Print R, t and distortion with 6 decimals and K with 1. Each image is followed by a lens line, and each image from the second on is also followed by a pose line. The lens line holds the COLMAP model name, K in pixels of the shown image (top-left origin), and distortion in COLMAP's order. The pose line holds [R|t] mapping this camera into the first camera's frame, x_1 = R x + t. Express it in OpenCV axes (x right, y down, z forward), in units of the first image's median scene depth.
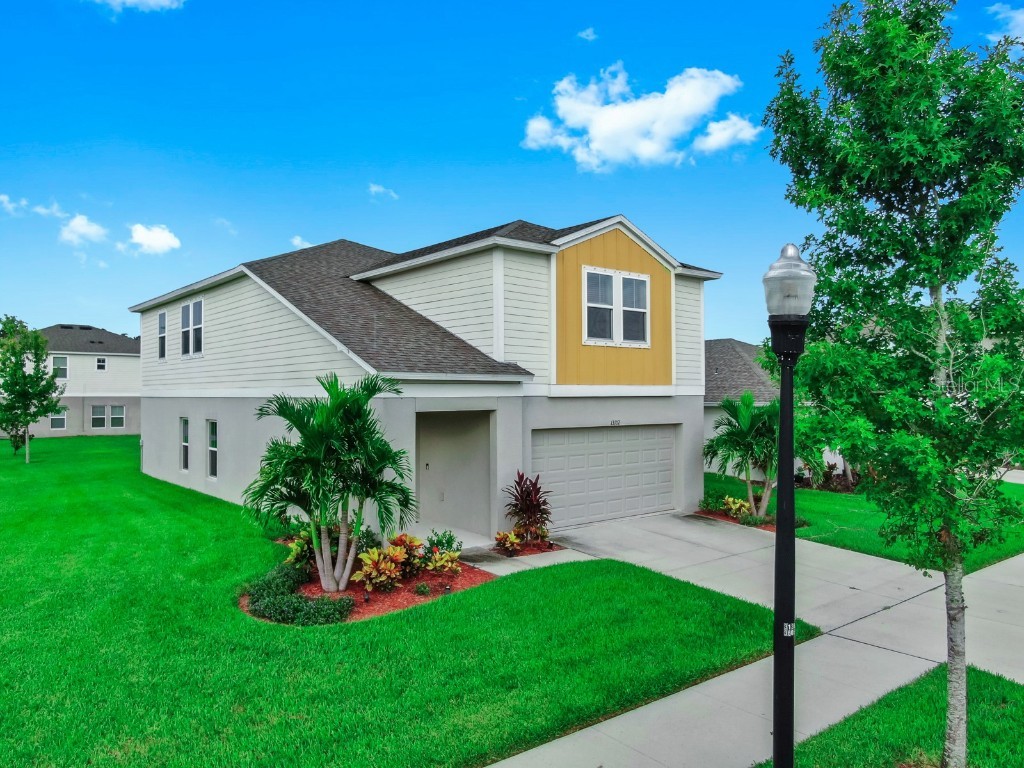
lens RADIAL K [[734.5, 0, 512.0], [0, 734.5, 384.0], [0, 0, 1]] dist [-0.003076, -0.000290]
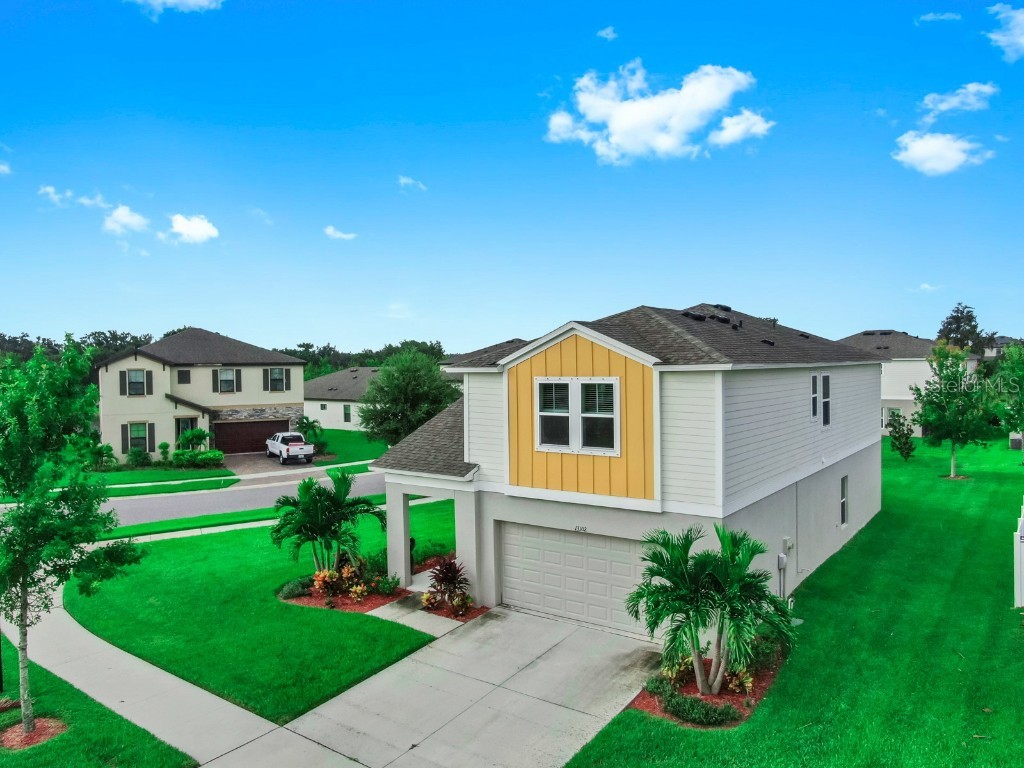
lens RADIAL K [[734.5, 0, 512.0], [0, 734.5, 384.0], [0, 0, 1]] dist [-0.003076, -0.000290]
pose [[0.241722, 0.026209, -0.969991, 1.095691], [0.029929, 0.998958, 0.034450, -0.183557], [0.969884, -0.037359, 0.240686, 0.685241]]
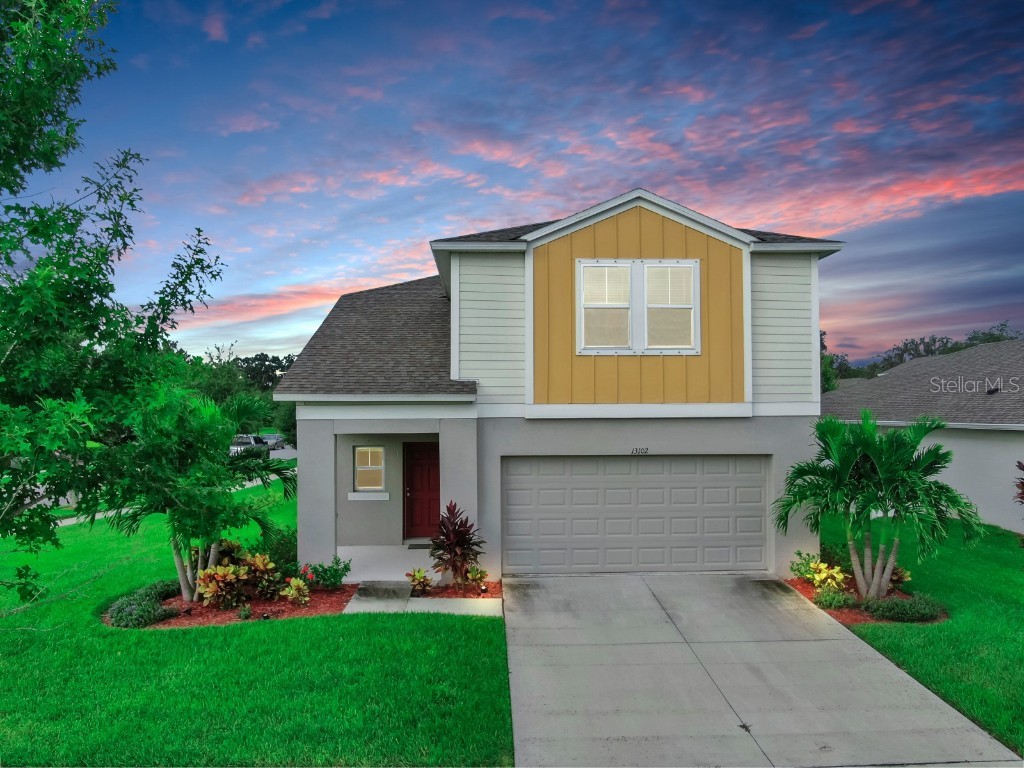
lens RADIAL K [[748.9, 0, 510.0], [0, 748.9, 394.4], [0, 0, 1]] dist [-0.005936, -0.002978]
pose [[0.796496, -0.012132, -0.604522, 0.525806], [0.009989, 0.999926, -0.006907, -0.004376], [0.604561, -0.000537, 0.796559, 0.274514]]
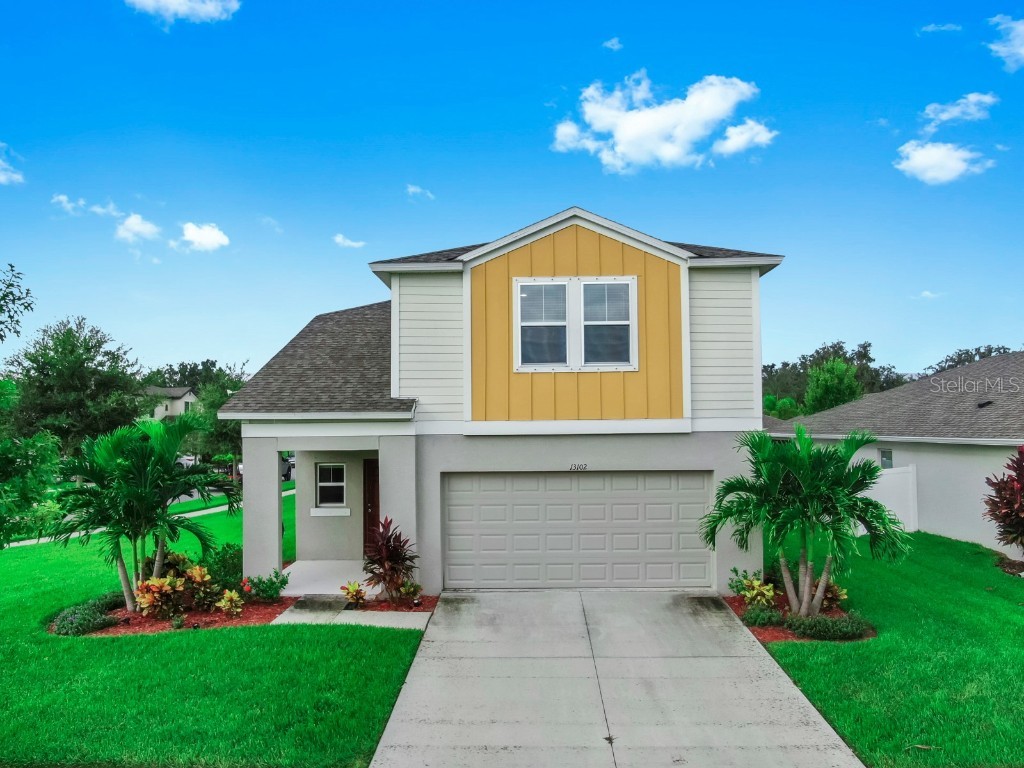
lens RADIAL K [[758.6, 0, 509.1], [0, 758.6, 401.4], [0, 0, 1]] dist [-0.006874, -0.002854]
pose [[0.754855, -0.025310, -0.655404, 0.634035], [0.016135, 0.999669, -0.020021, -0.003501], [0.655694, 0.004538, 0.755013, 0.332861]]
